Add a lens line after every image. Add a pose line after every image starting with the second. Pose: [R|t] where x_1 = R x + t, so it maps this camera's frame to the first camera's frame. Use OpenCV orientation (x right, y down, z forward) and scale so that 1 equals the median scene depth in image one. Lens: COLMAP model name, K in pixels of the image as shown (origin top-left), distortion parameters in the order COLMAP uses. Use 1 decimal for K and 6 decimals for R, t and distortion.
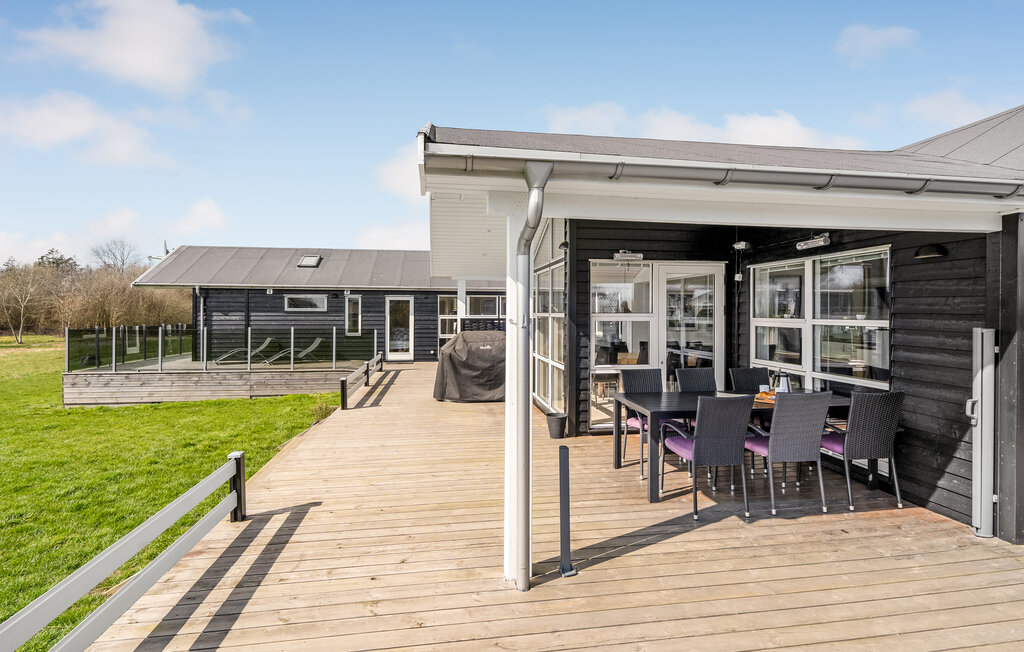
lens RADIAL K [[476.9, 0, 518.8], [0, 476.9, 317.5], [0, 0, 1]] dist [-0.009108, 0.003035]
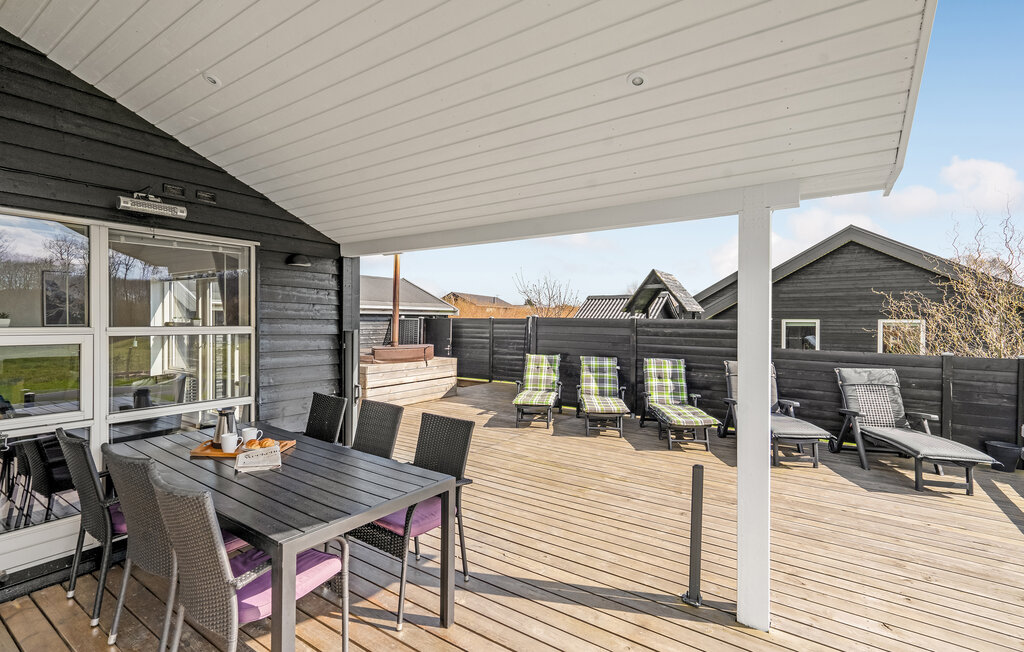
lens RADIAL K [[476.9, 0, 507.3], [0, 476.9, 319.2], [0, 0, 1]] dist [-0.009108, 0.003035]
pose [[-0.728718, -0.002655, 0.684809, -0.128475], [0.003371, 0.999966, 0.007464, -0.008476], [-0.684806, 0.007748, -0.728685, 0.918260]]
